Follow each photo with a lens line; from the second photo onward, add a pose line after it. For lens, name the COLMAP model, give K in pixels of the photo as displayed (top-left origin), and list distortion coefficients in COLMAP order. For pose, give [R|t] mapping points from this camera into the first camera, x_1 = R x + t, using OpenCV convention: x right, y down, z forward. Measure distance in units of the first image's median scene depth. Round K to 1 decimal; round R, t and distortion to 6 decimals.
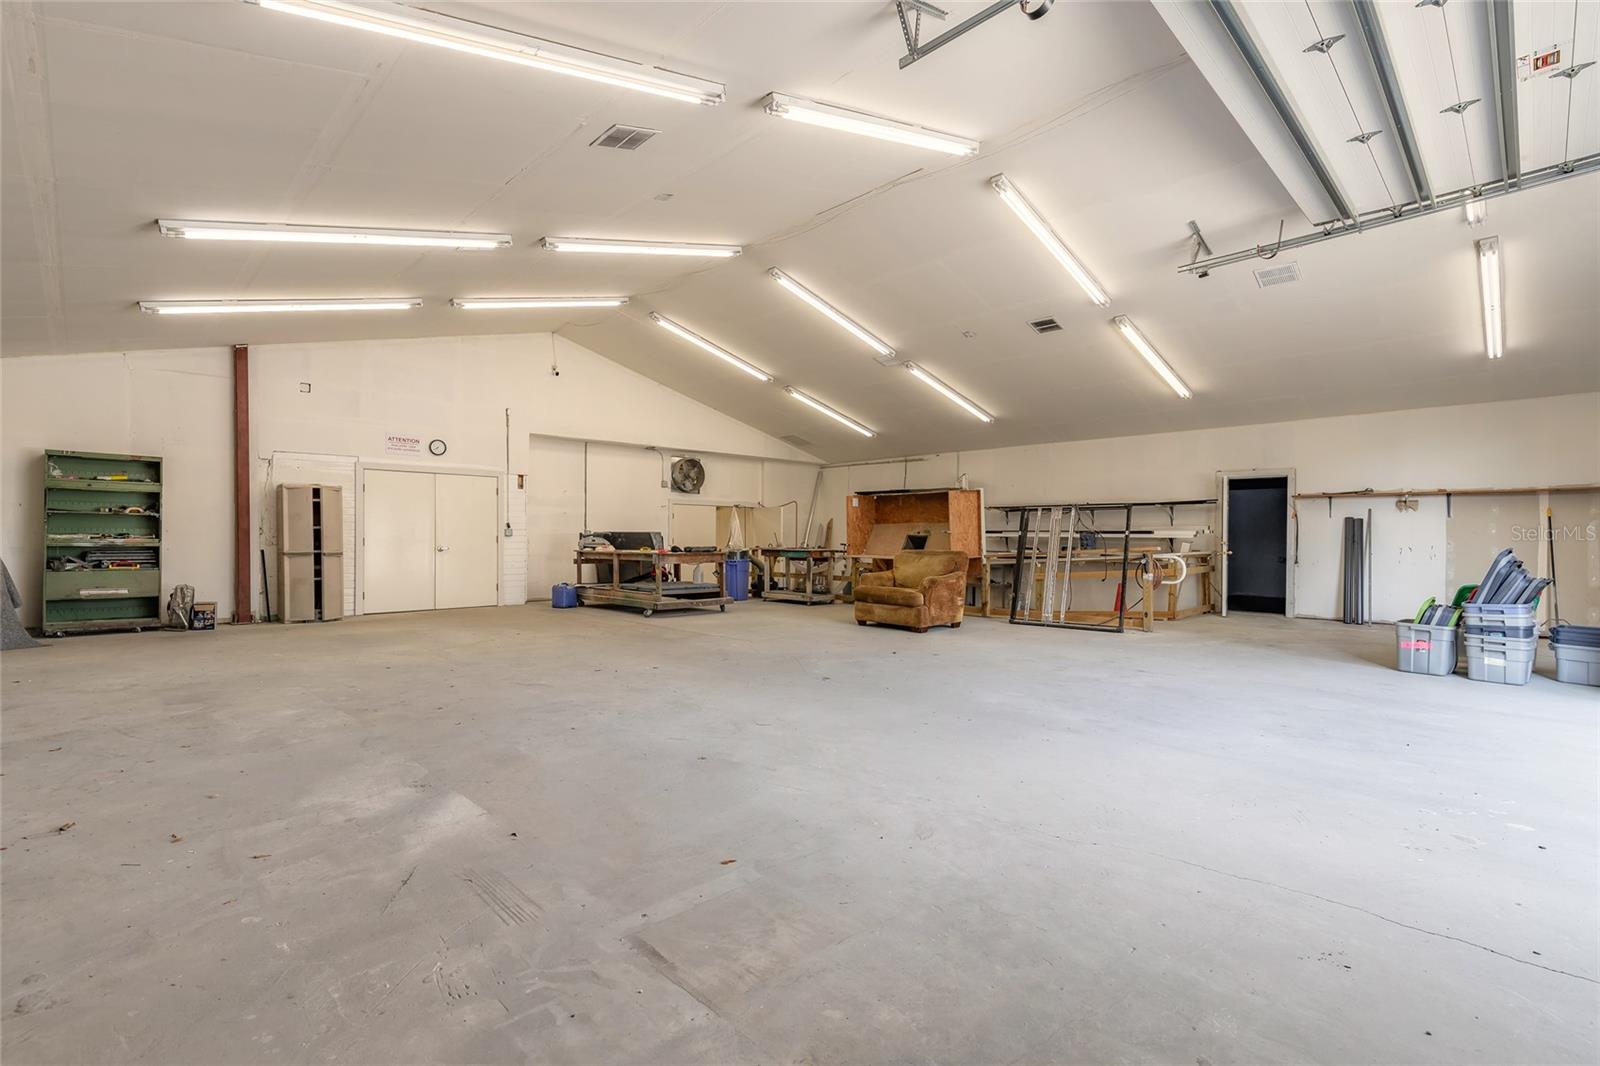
lens RADIAL K [[728.8, 0, 797.1], [0, 728.8, 537.6], [0, 0, 1]] dist [0.007735, -0.000342]
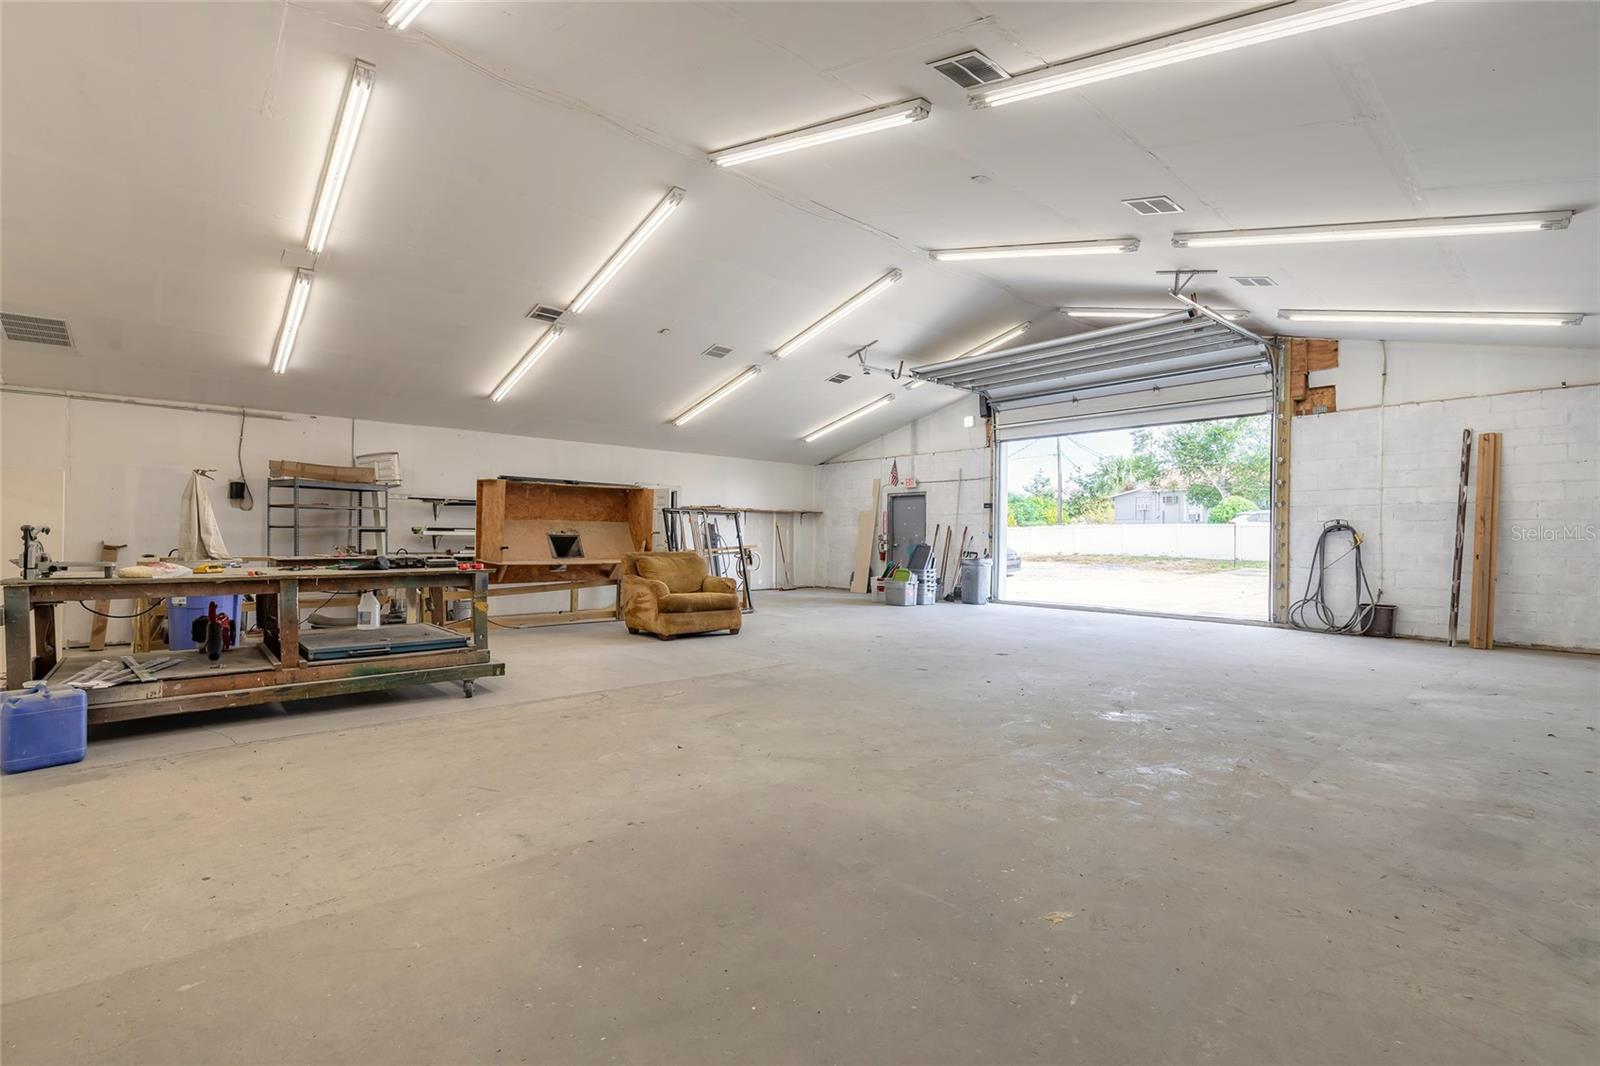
lens RADIAL K [[728.8, 0, 797.1], [0, 728.8, 537.6], [0, 0, 1]] dist [0.007735, -0.000342]
pose [[0.061496, -0.003114, 0.998102, -0.655875], [-0.007338, 0.999967, 0.003572, -0.004732], [-0.998080, -0.007543, 0.061471, 0.675232]]
